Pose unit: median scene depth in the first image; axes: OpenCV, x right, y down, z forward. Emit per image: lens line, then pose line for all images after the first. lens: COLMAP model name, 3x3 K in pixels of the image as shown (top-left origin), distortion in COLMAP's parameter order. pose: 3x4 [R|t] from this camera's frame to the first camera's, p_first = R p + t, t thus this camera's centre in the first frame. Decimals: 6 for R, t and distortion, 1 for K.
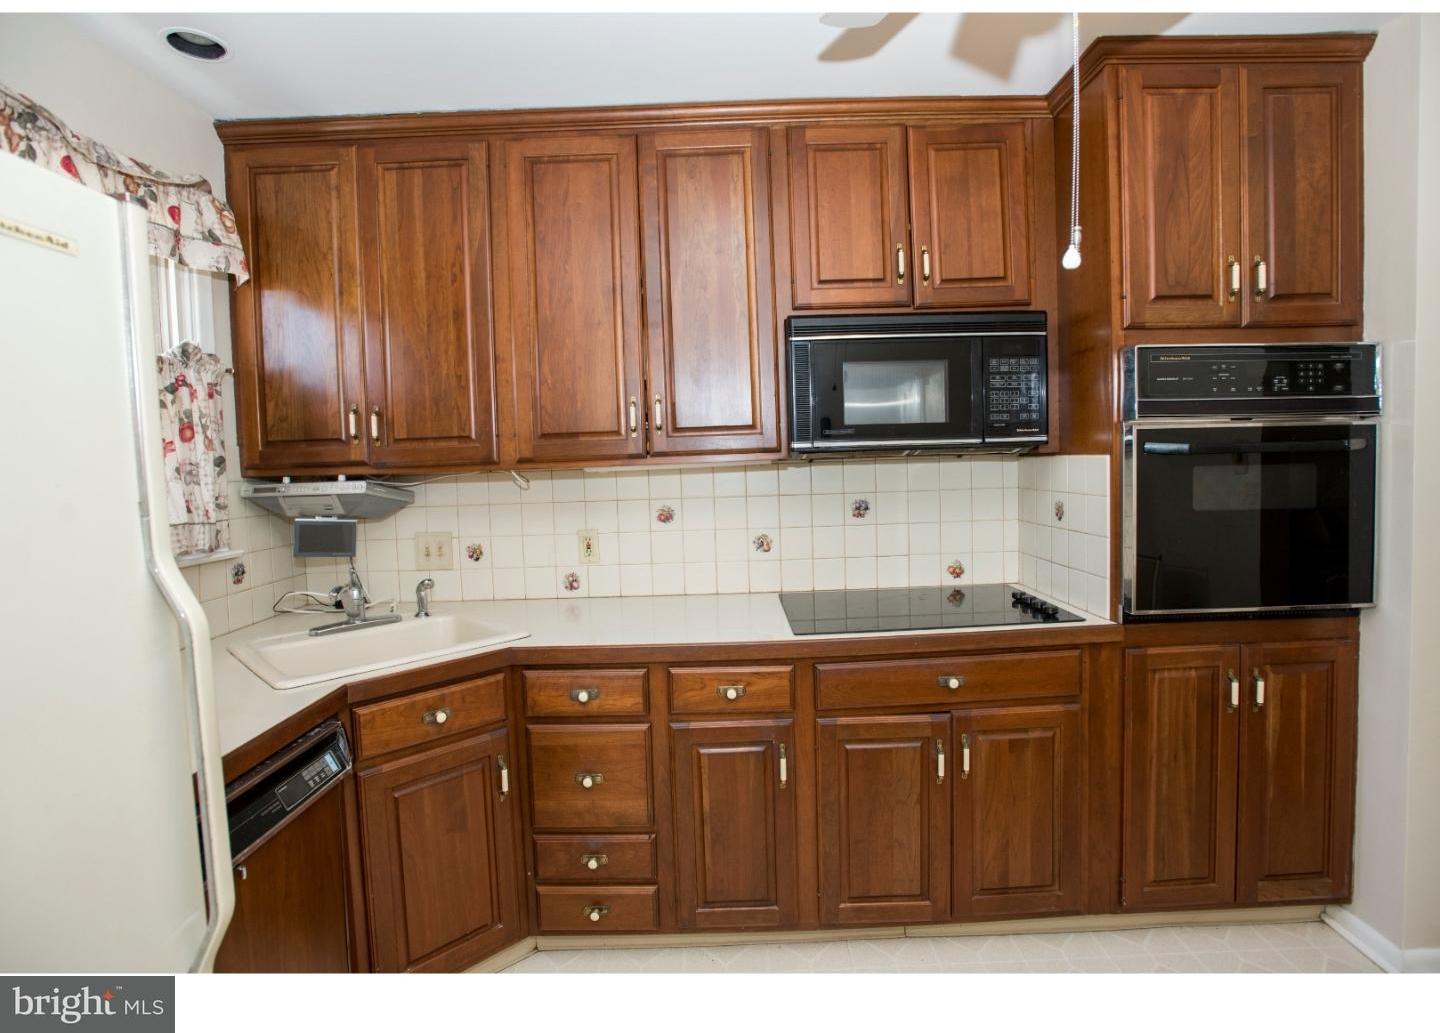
lens RADIAL K [[776.2, 0, 720.0], [0, 776.2, 516.5], [0, 0, 1]] dist [-0.051858, 0.000148]
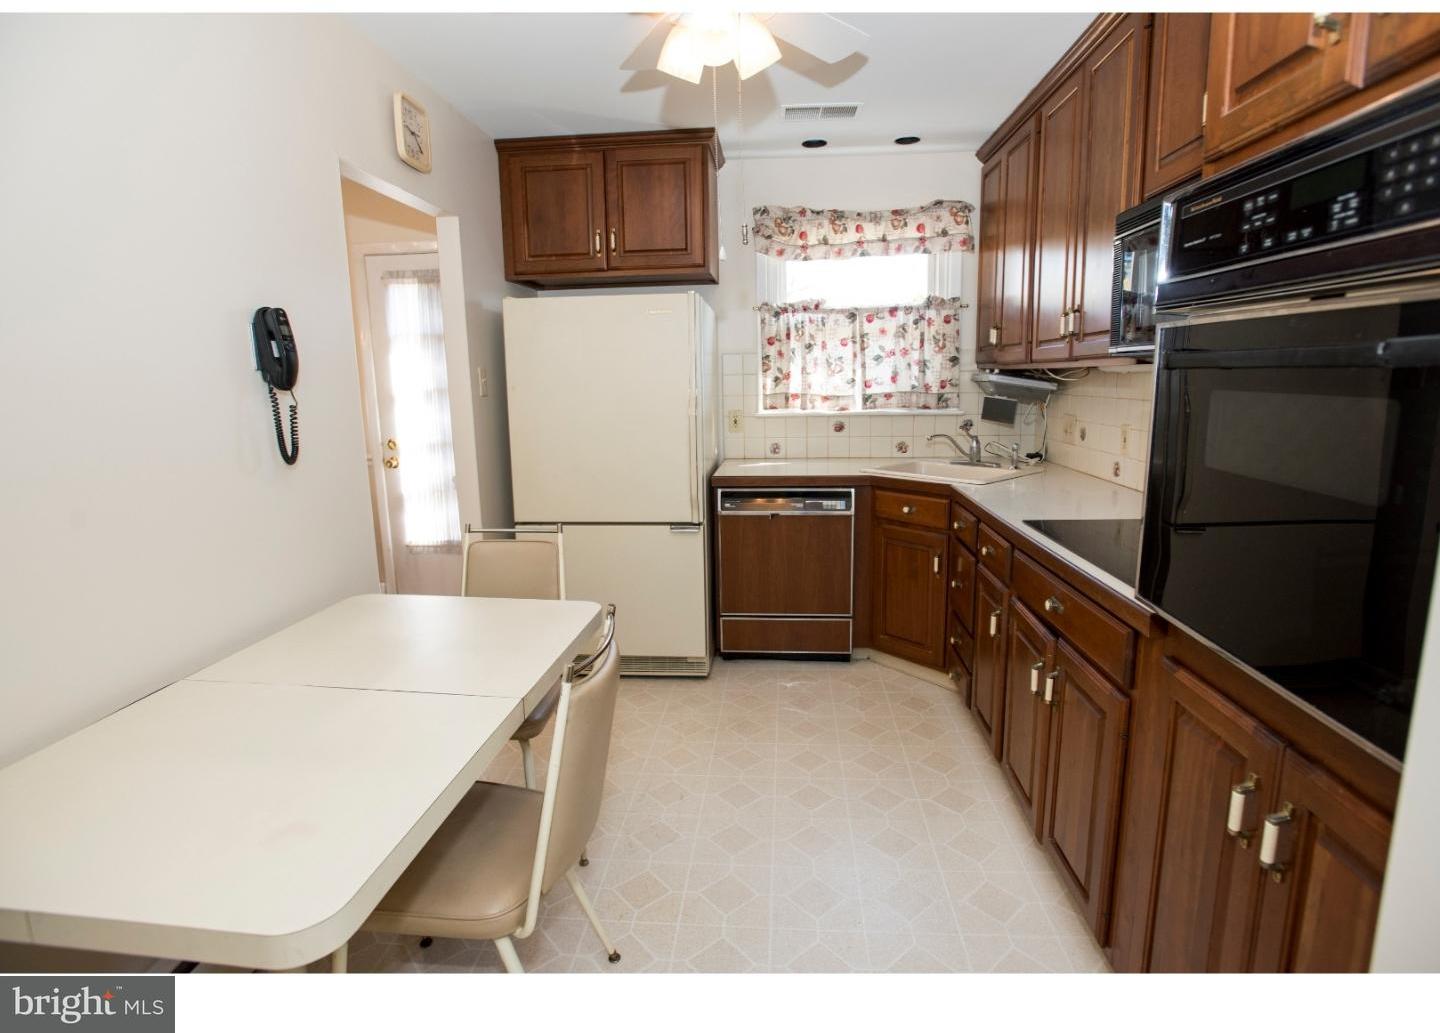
lens RADIAL K [[765.8, 0, 720.0], [0, 765.8, 516.5], [0, 0, 1]] dist [-0.001273, -0.000117]
pose [[-0.124271, 0.211499, -0.969446, 1.271729], [-0.062081, 0.973448, 0.220330, -0.077295], [0.990304, 0.087564, -0.107841, 0.698805]]
